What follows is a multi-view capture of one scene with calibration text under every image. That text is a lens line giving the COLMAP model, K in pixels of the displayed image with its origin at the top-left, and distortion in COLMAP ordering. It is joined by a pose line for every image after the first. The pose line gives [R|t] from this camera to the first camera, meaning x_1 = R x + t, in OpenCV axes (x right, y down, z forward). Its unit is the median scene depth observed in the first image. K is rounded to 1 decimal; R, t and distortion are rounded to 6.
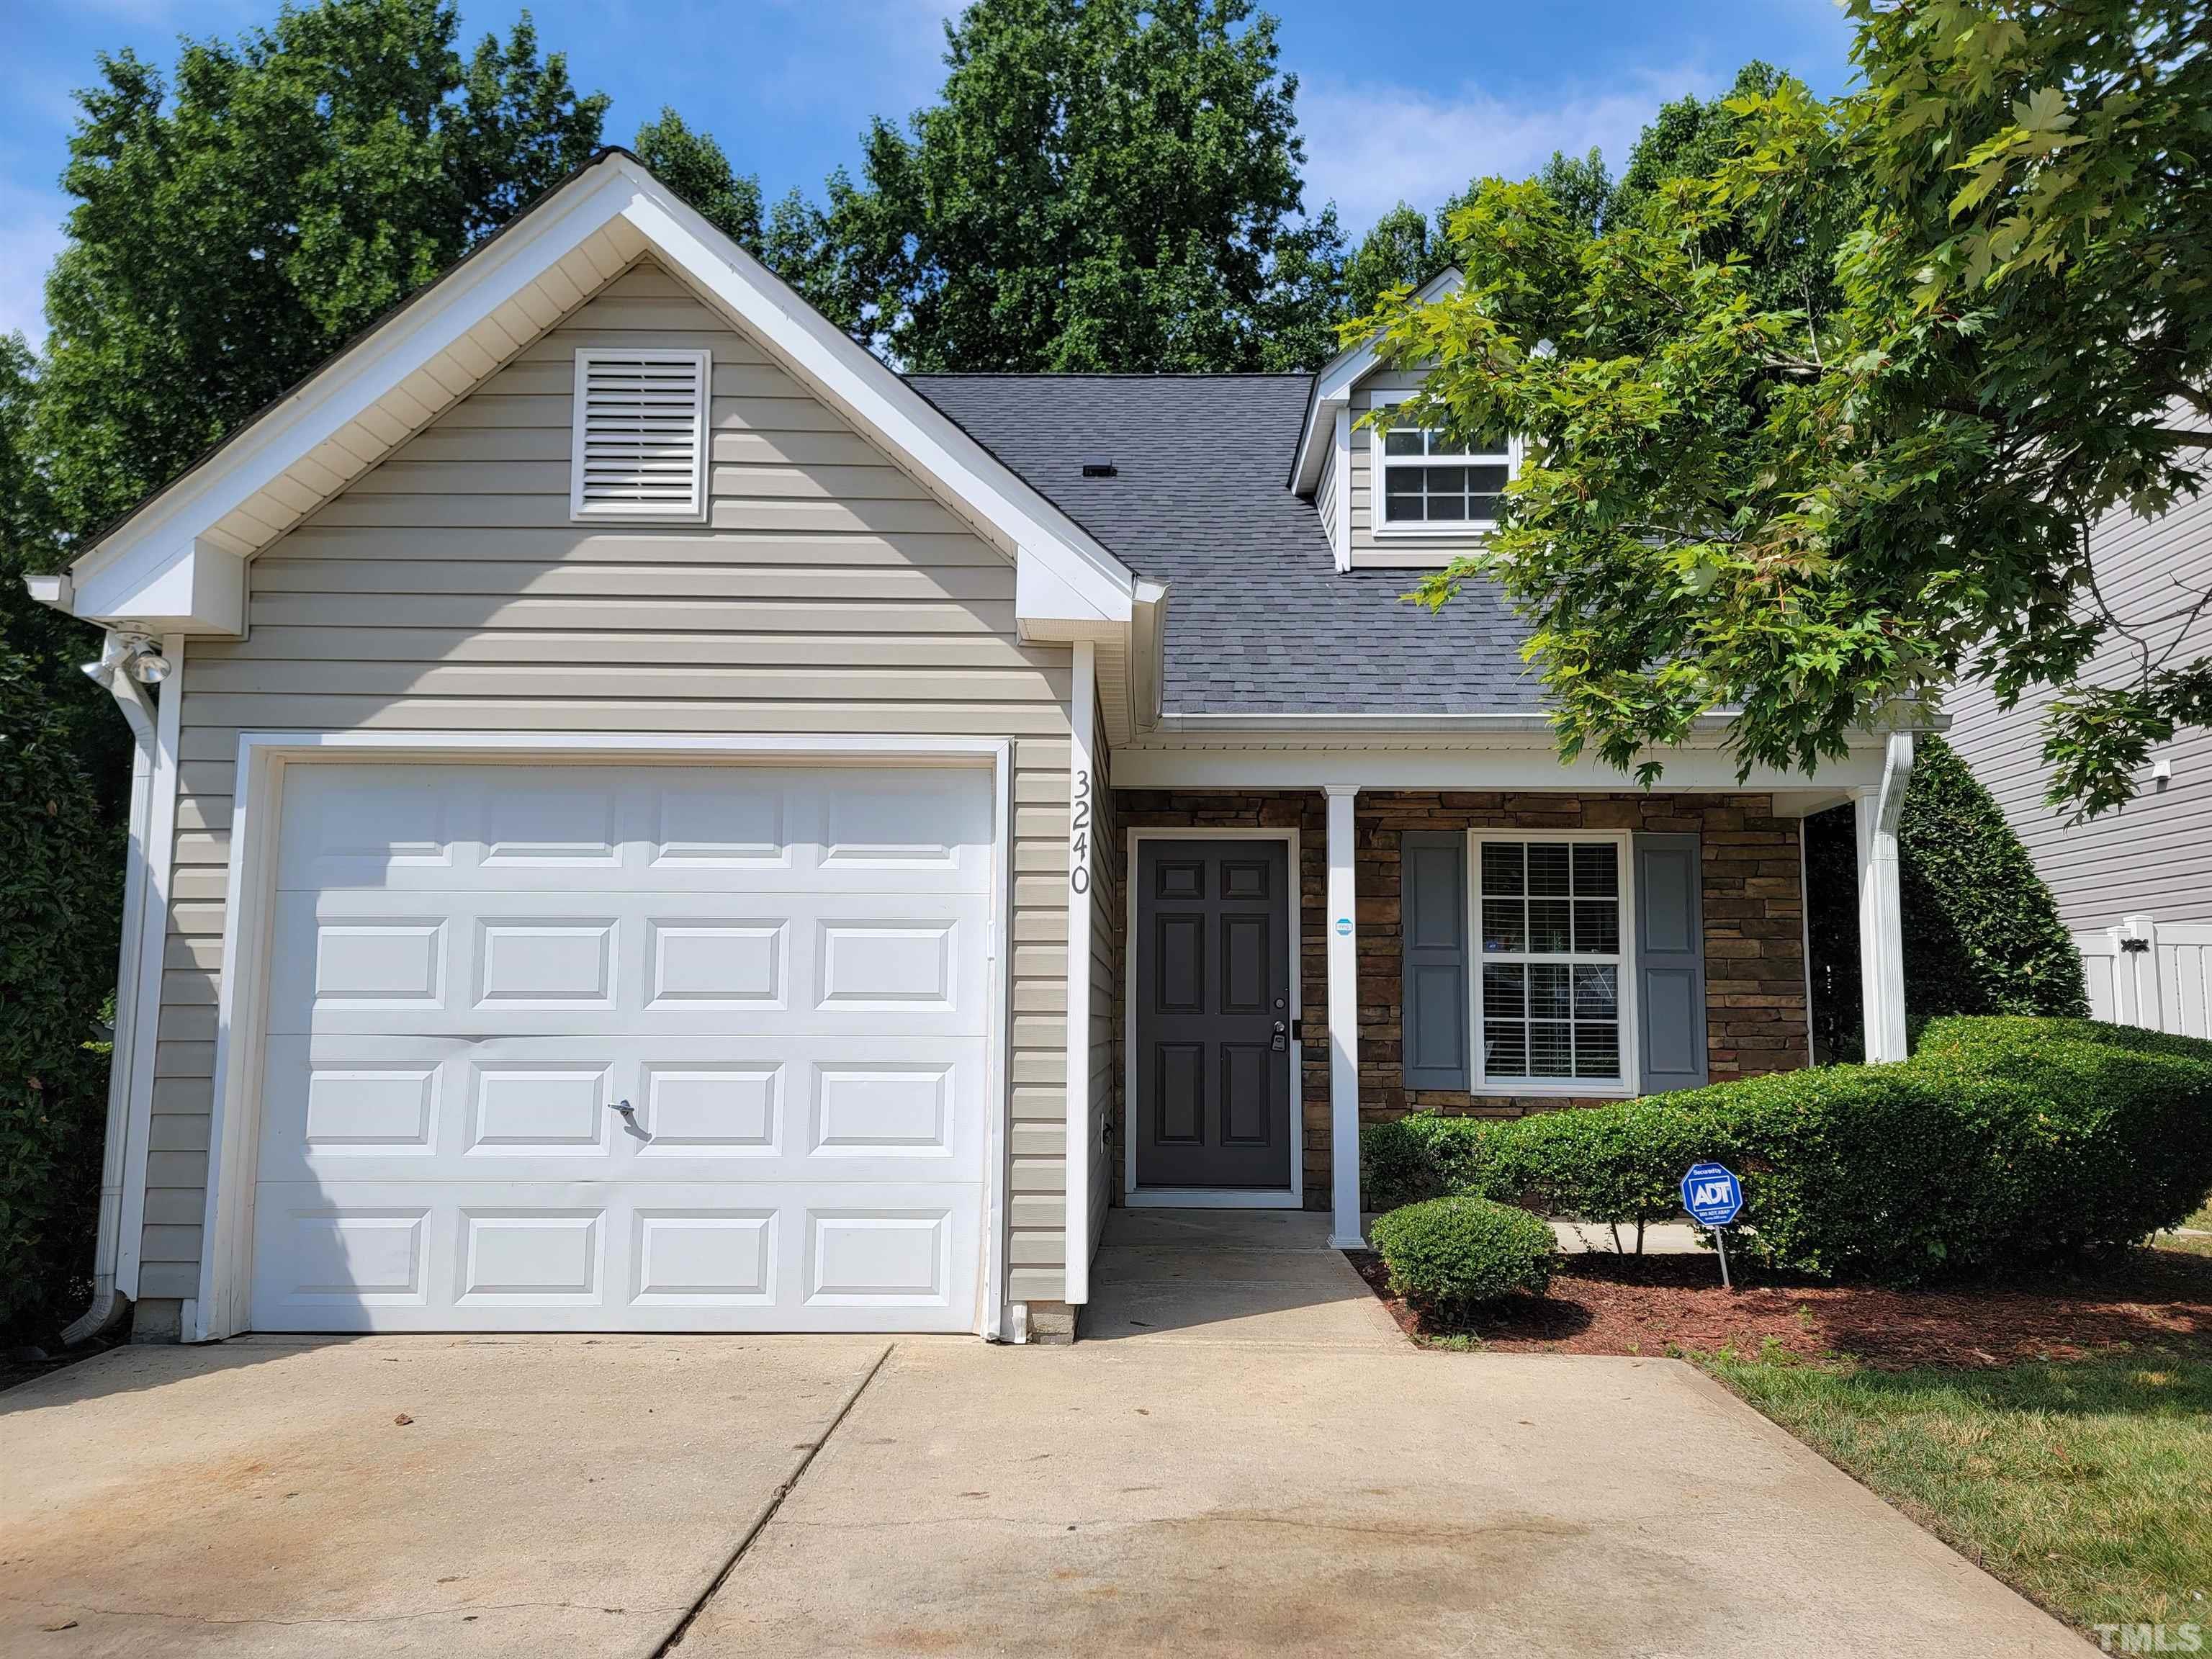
lens RADIAL K [[1537.9, 0, 1129.7], [0, 1537.9, 858.6], [0, 0, 1]] dist [0.081357, -0.063616]
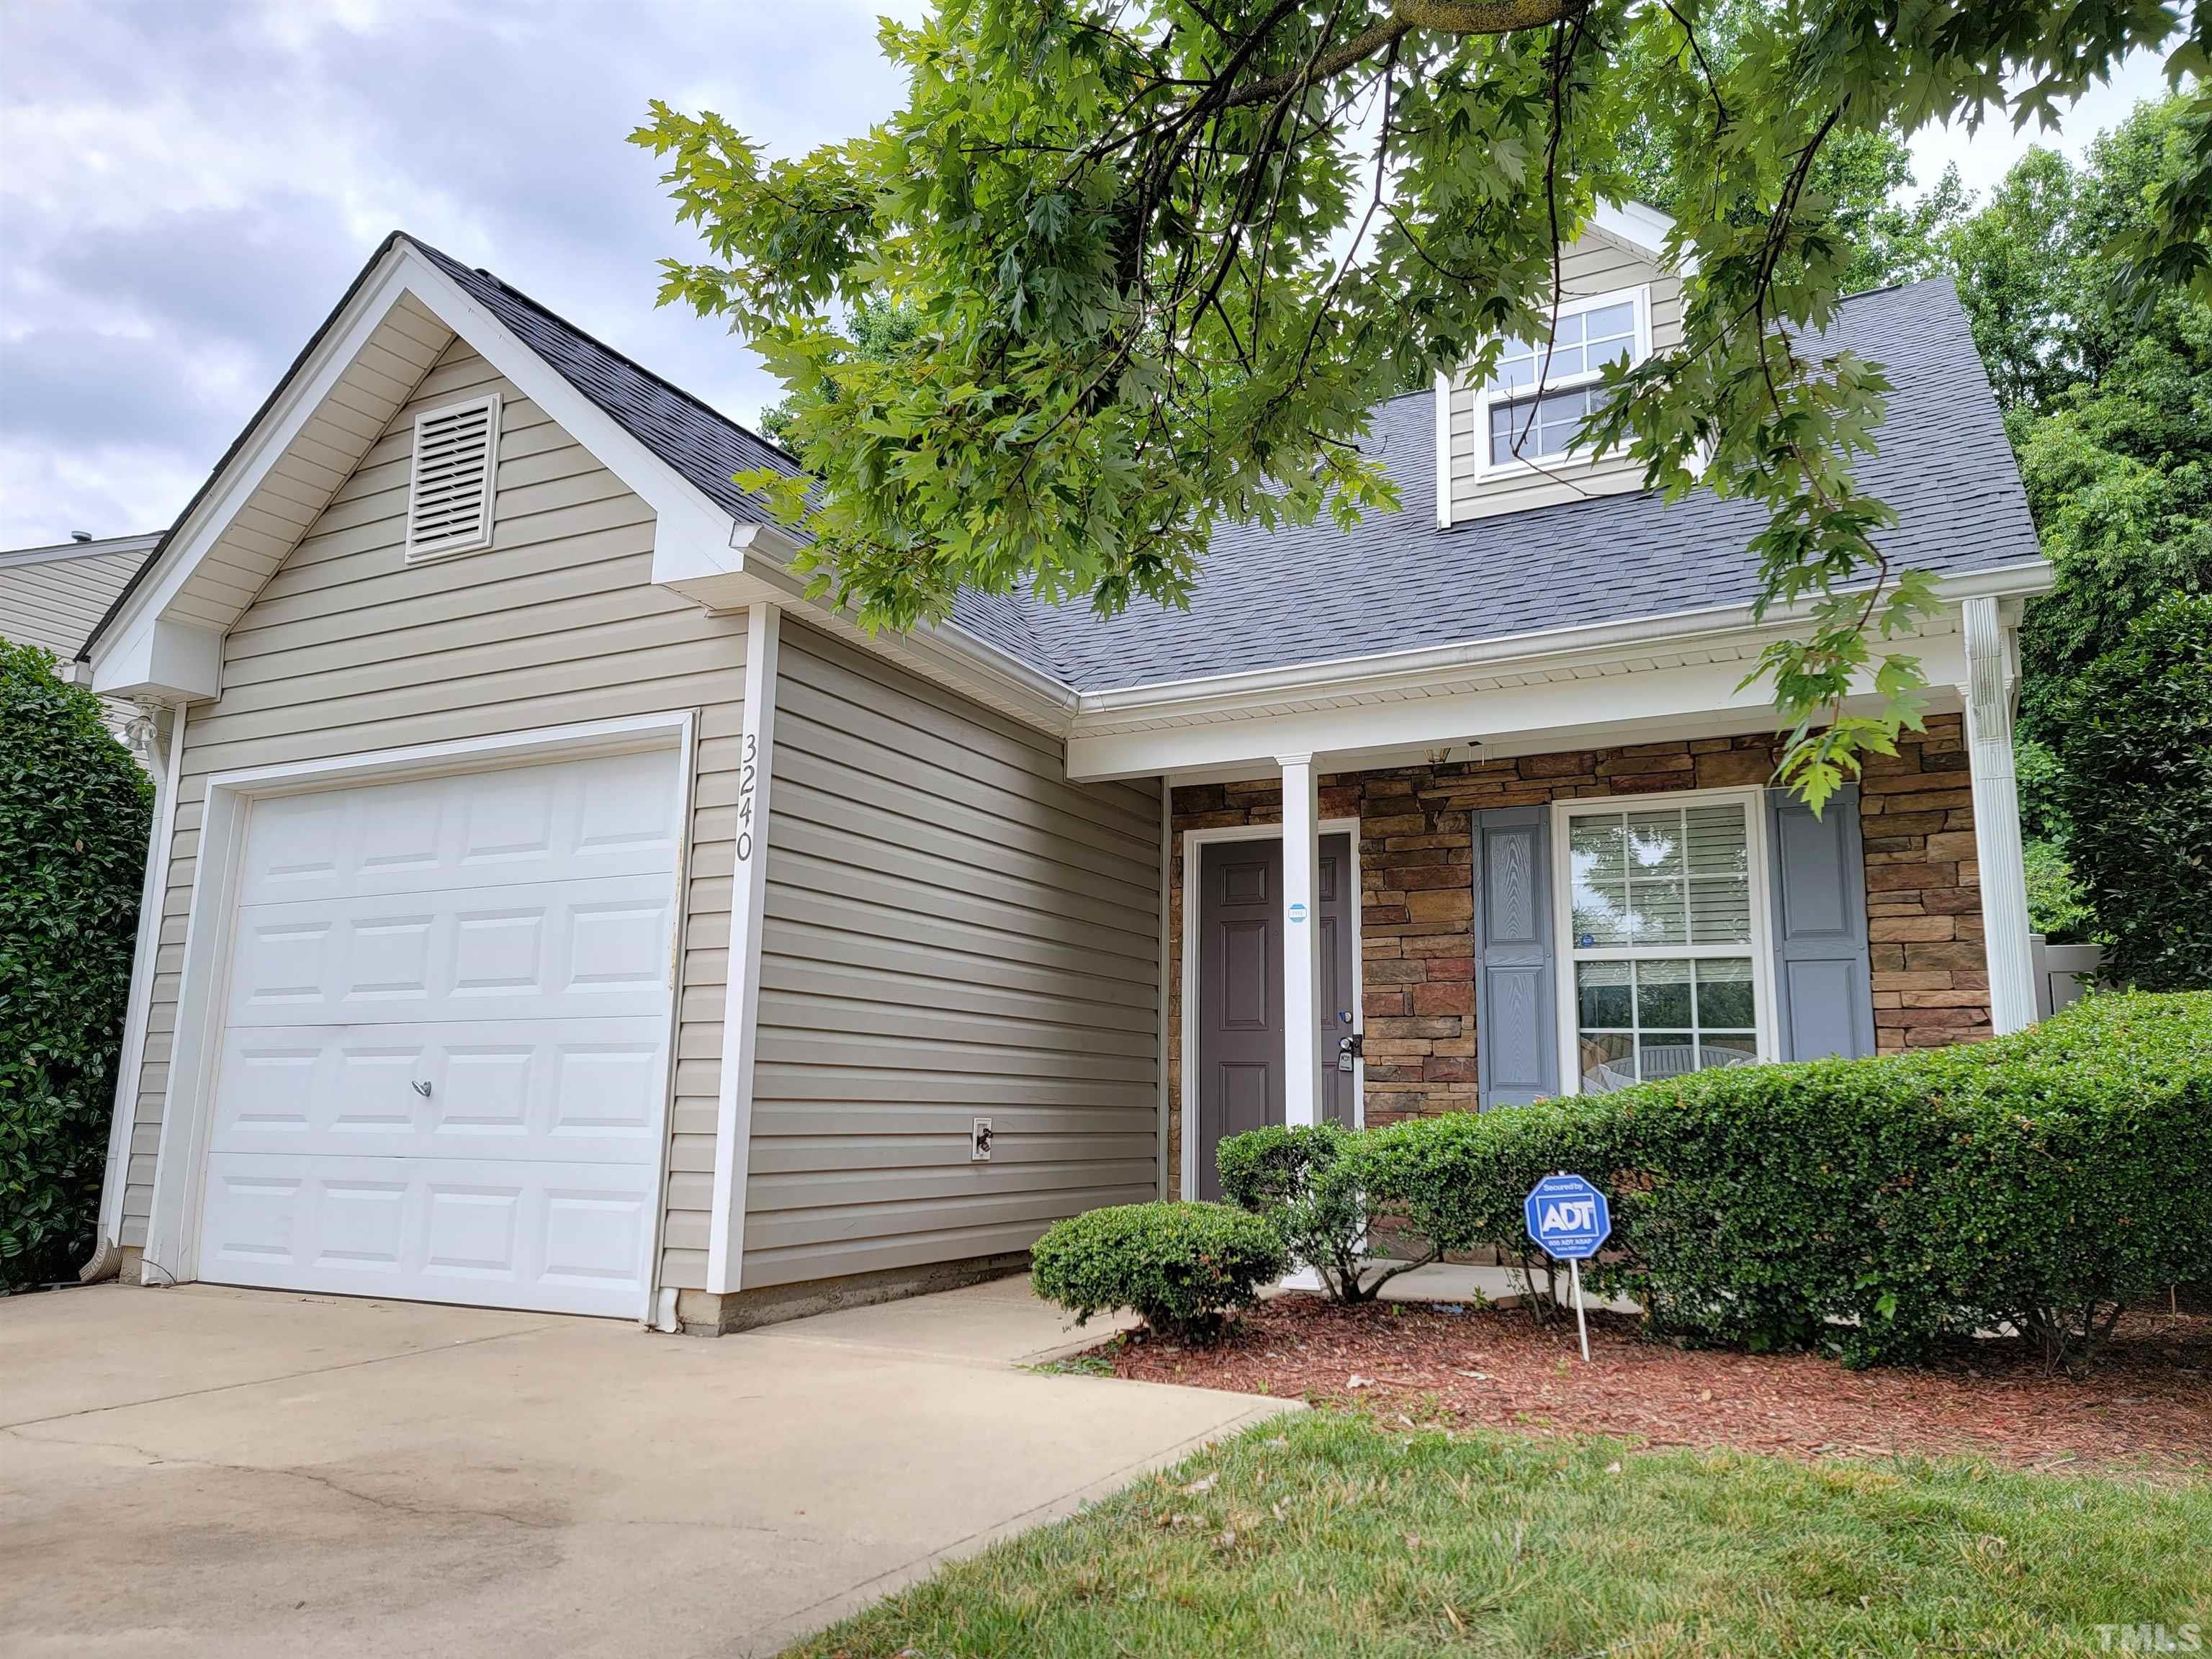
lens RADIAL K [[1537.9, 0, 1135.9], [0, 1537.9, 832.2], [0, 0, 1]] dist [0.081357, -0.063616]
pose [[0.892777, -0.075927, -0.444054, 0.512794], [0.038864, 0.995001, -0.091995, 0.086152], [0.448819, 0.064873, 0.891265, 0.207369]]
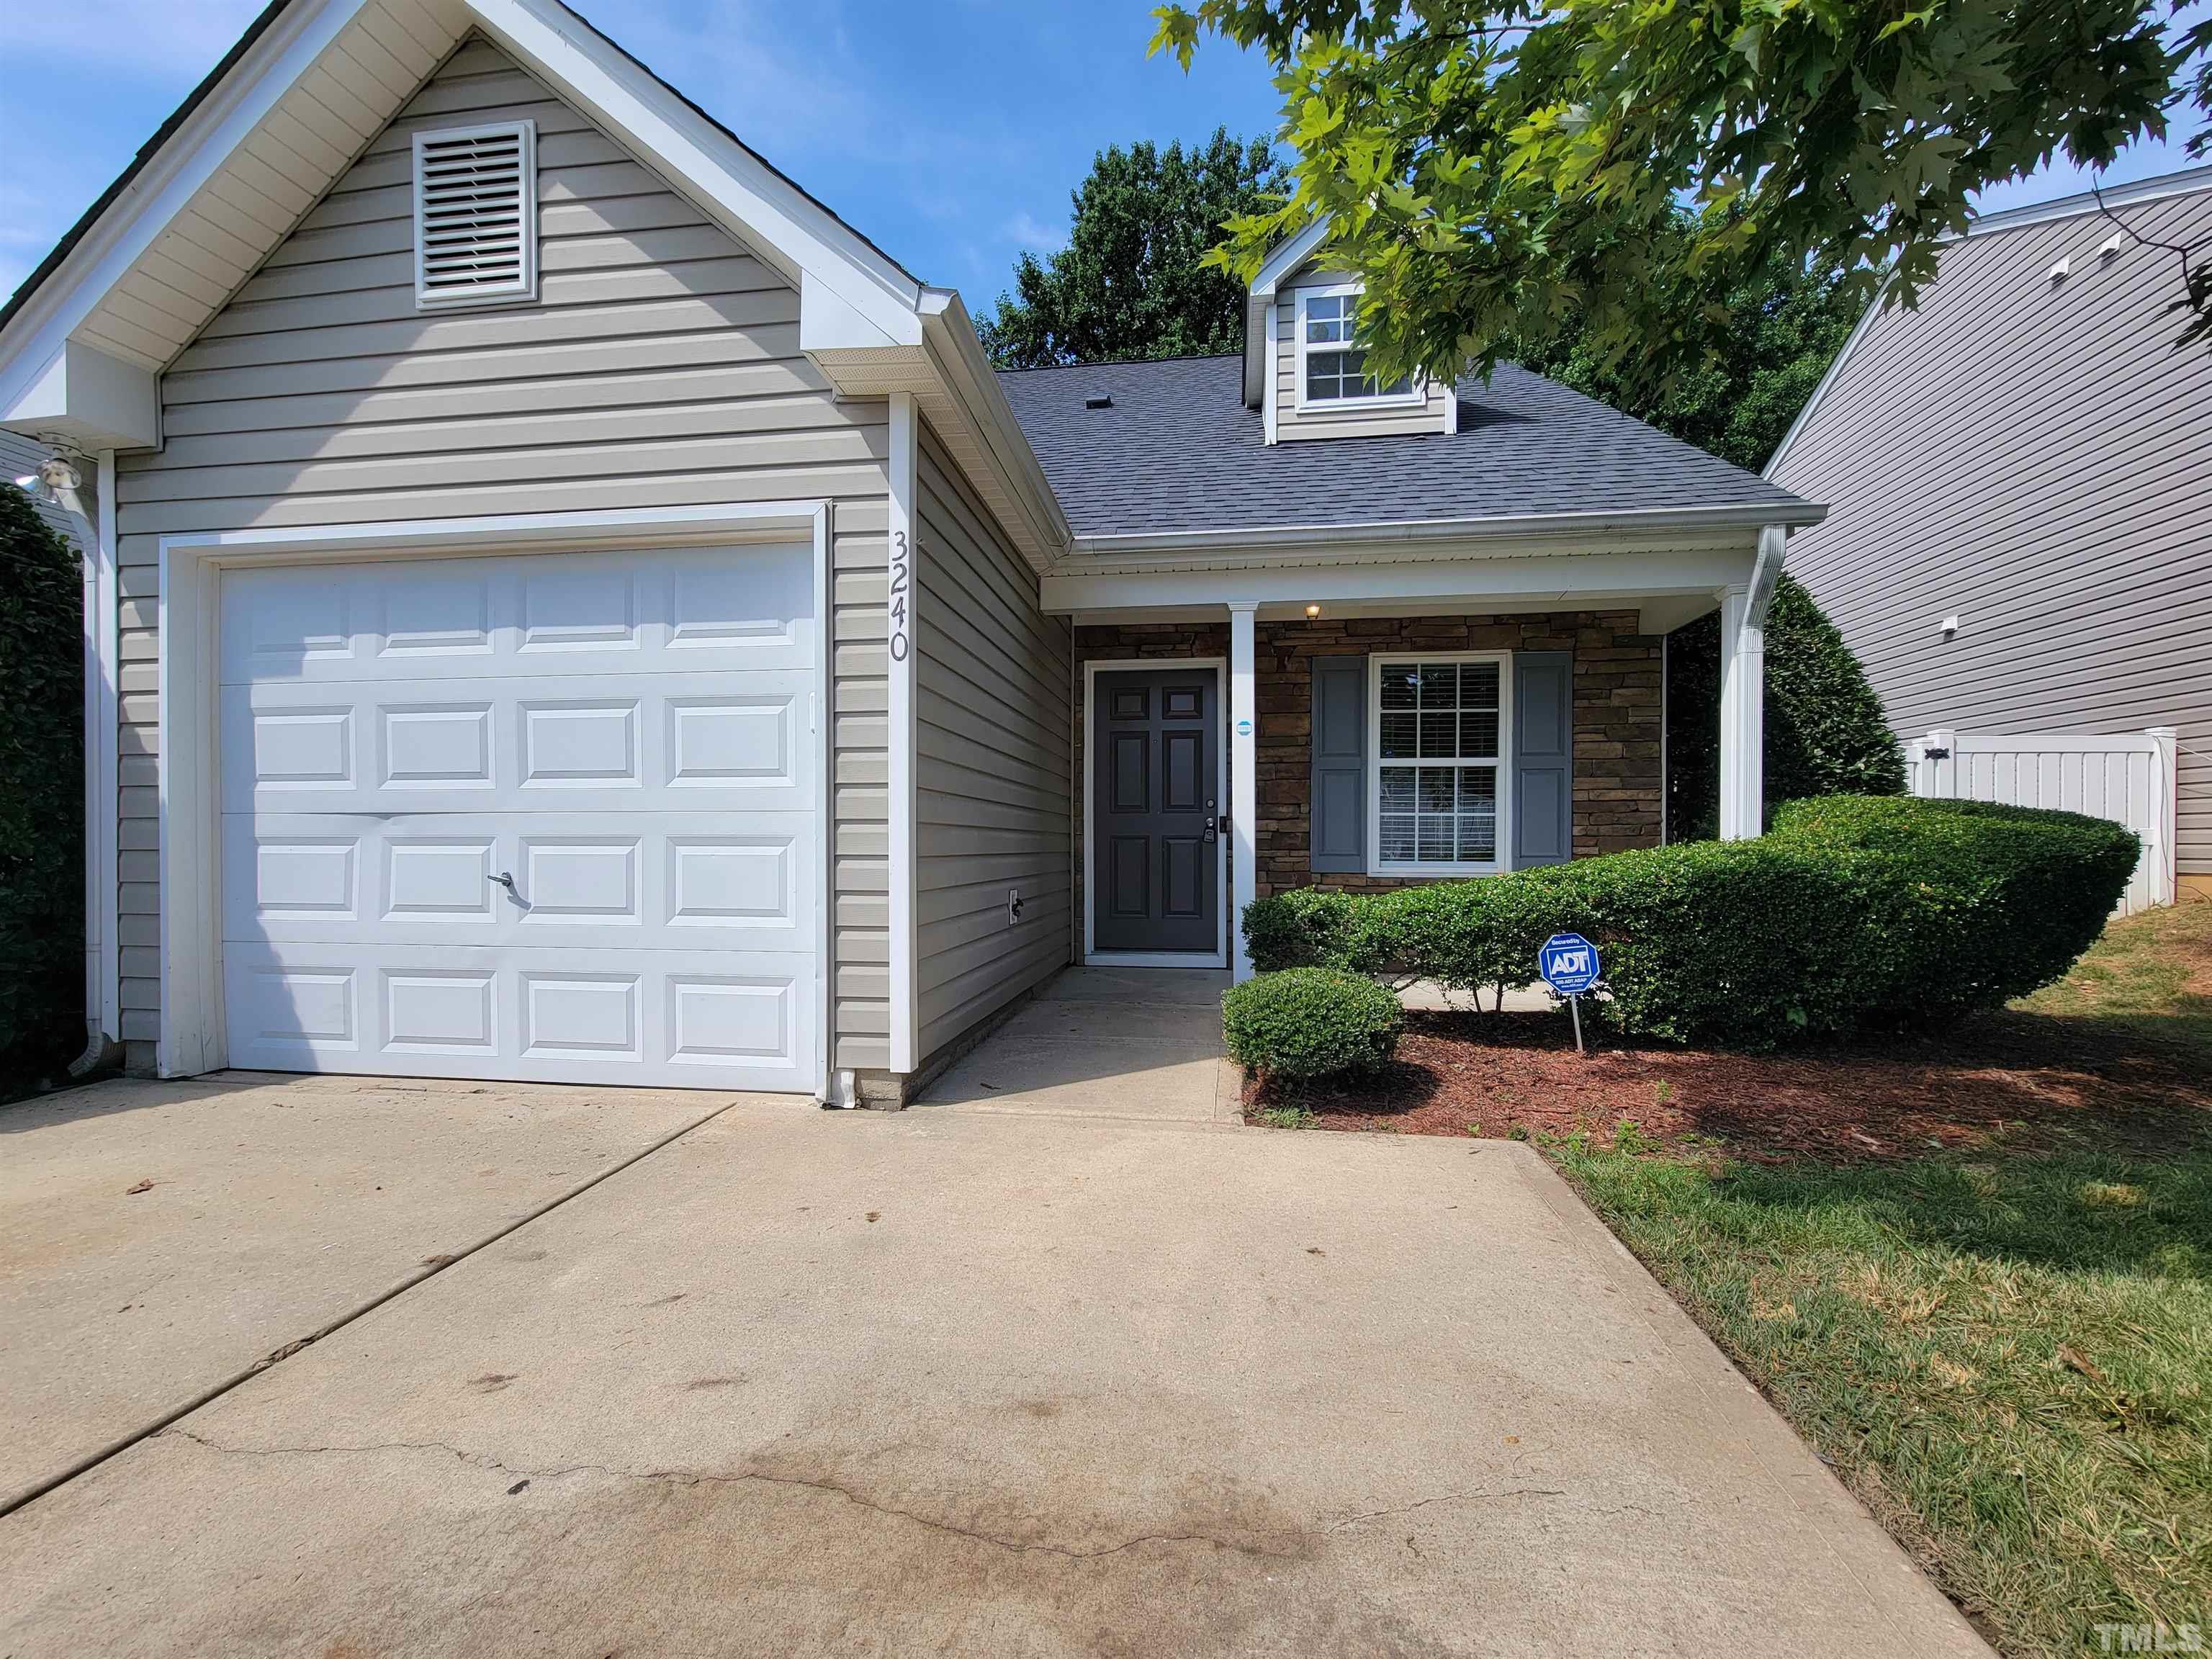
lens RADIAL K [[907.7, 0, 1113.8], [0, 907.7, 849.6], [0, 0, 1]] dist [-0.005863, 0.000580]
pose [[0.993227, -0.005527, -0.116054, 0.138671], [0.018164, 0.993972, 0.108117, 0.067756], [0.114757, -0.109493, 0.987341, 0.366772]]
